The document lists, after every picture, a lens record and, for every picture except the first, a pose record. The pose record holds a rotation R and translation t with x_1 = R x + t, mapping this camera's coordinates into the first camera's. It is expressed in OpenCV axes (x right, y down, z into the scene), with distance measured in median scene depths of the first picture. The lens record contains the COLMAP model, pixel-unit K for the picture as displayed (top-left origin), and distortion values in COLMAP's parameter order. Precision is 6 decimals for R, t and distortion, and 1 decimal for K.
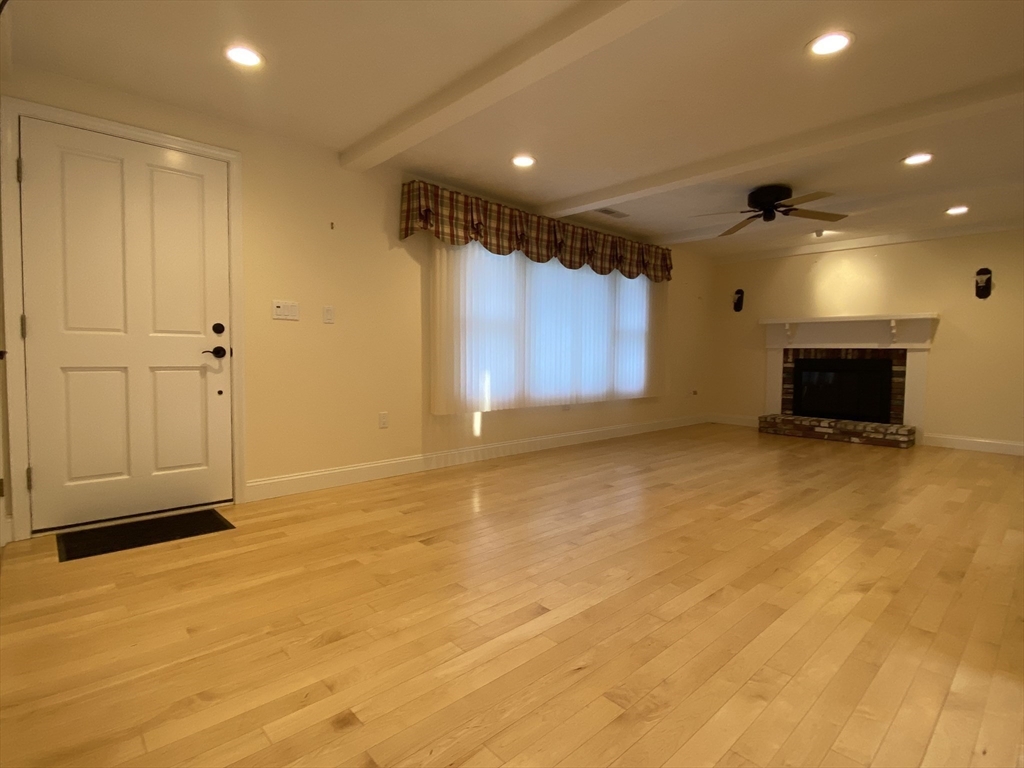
lens RADIAL K [[512.8, 0, 508.2], [0, 512.8, 379.6], [0, 0, 1]] dist [0.028884, -0.037309]
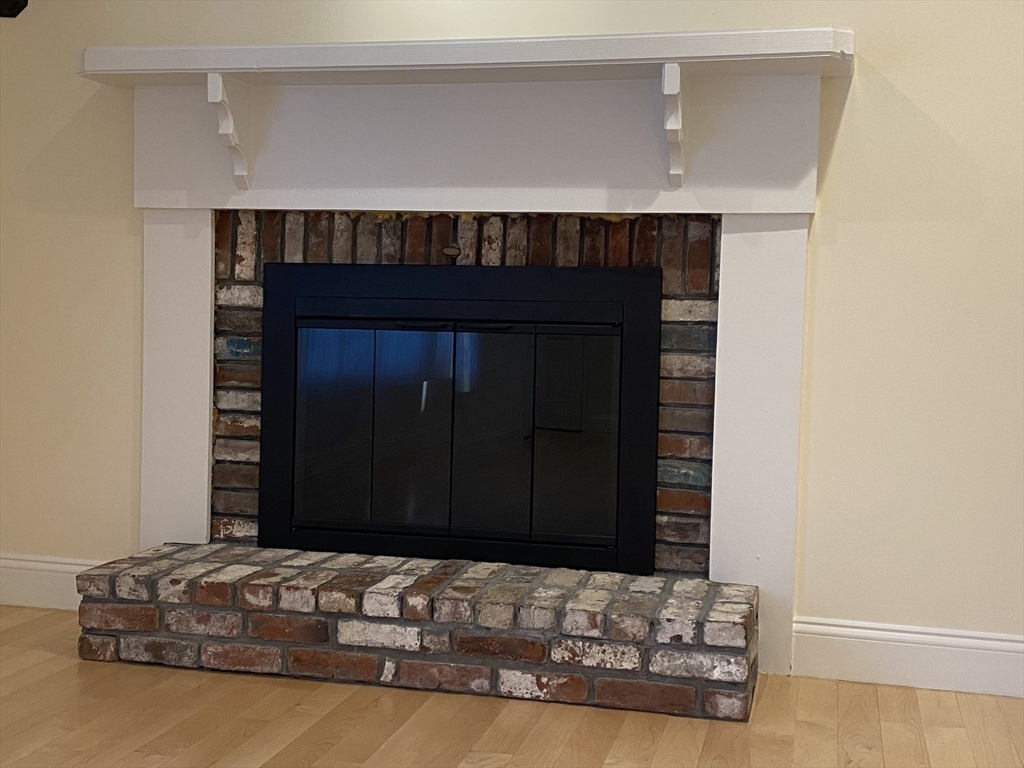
lens RADIAL K [[1253.7, 0, 512.0], [0, 1253.7, 384.0], [0, 0, 1]] dist [0.105017, -0.004587]
pose [[0.833047, -0.019052, 0.552873, 0.403121], [0.010542, 0.999772, 0.018568, -0.001898], [-0.553101, -0.009640, 0.833058, 0.595540]]
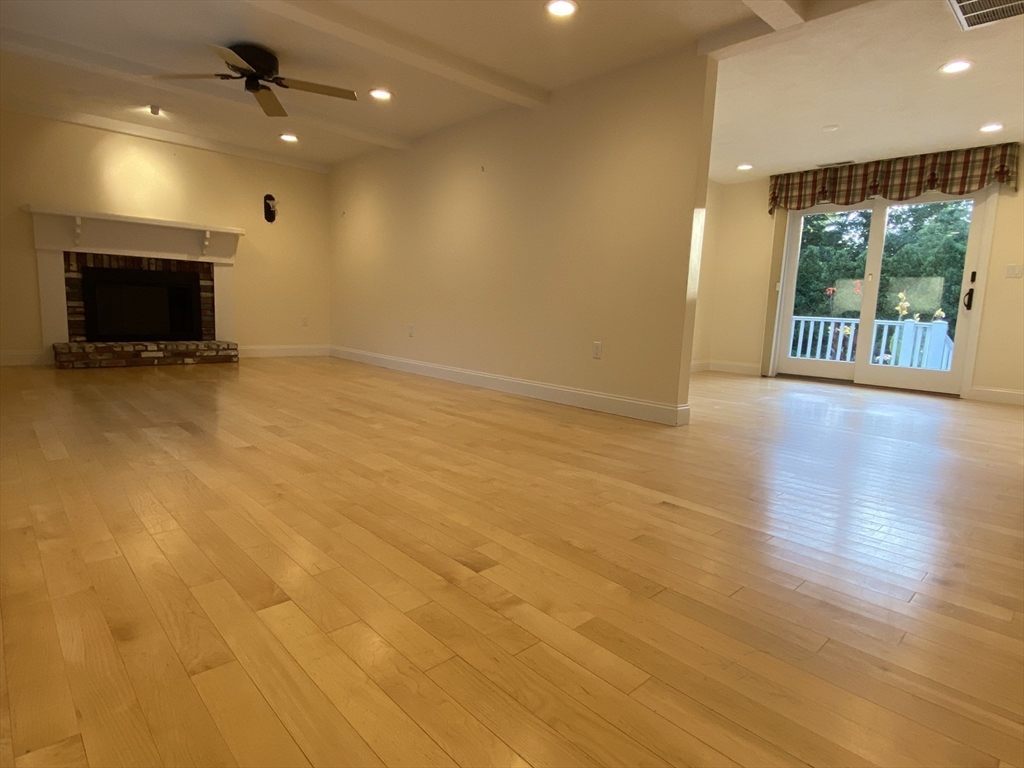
lens RADIAL K [[558.0, 0, 514.8], [0, 558.0, 378.7], [0, 0, 1]] dist [0.028202, -0.030820]
pose [[-0.024790, -0.138104, 0.990107, -0.319481], [0.011444, 0.990308, 0.138418, 0.016924], [-0.999627, 0.014762, -0.022969, 0.432876]]
